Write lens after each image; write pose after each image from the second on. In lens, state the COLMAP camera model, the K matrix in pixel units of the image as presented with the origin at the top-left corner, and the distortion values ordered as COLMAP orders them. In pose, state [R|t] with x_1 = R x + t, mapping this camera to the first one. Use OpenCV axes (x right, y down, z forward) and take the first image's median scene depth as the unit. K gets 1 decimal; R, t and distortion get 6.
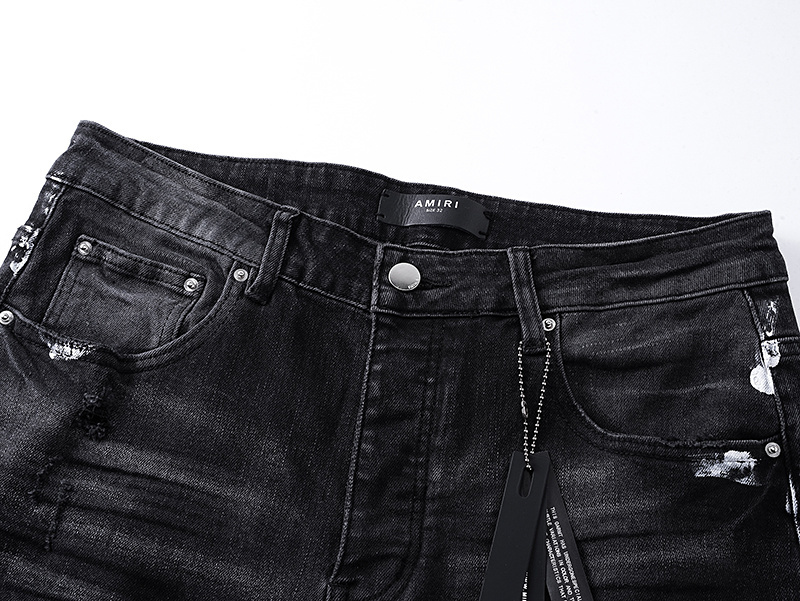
lens RADIAL K [[995.6, 0, 400.0], [0, 995.6, 300.5], [0, 0, 1]] dist [-0.054489, 0.111452]
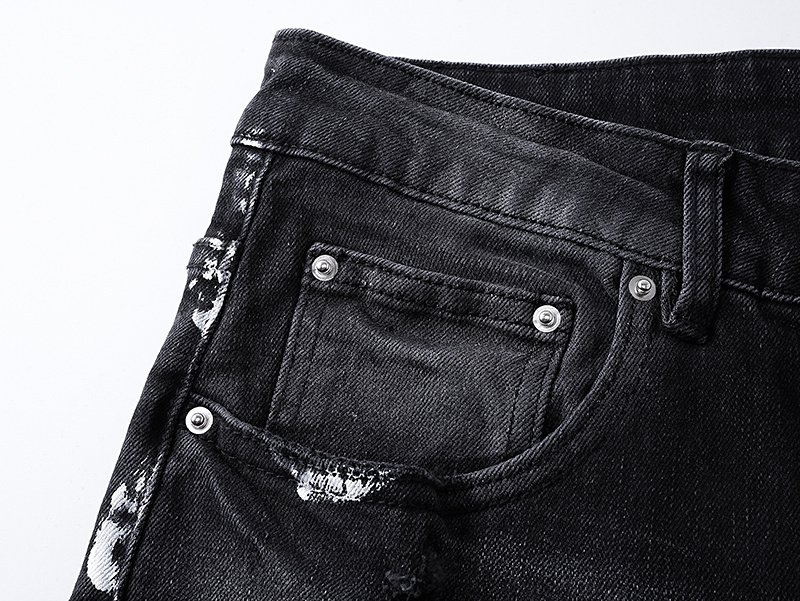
lens RADIAL K [[995.6, 0, 400.0], [0, 995.6, 300.5], [0, 0, 1]] dist [-0.054489, 0.111452]
pose [[0.989114, -0.108339, -0.099585, -0.231082], [0.113258, 0.992540, 0.045137, -0.055710], [0.093952, -0.055924, 0.994005, 0.487130]]
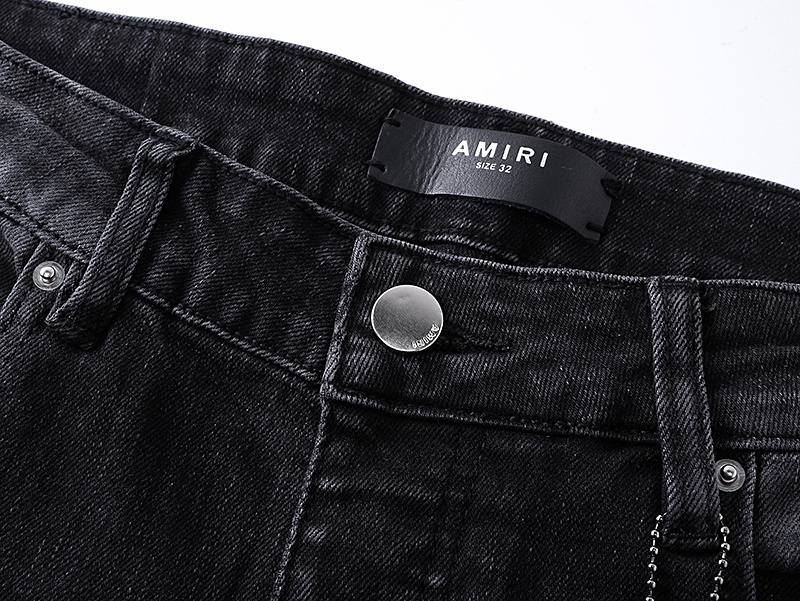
lens RADIAL K [[995.6, 0, 400.0], [0, 995.6, 300.5], [0, 0, 1]] dist [-0.054489, 0.111452]
pose [[0.992246, 0.106557, -0.063977, 0.028623], [-0.098490, 0.988094, 0.118193, -0.083113], [0.075810, -0.110975, 0.990928, 0.561807]]
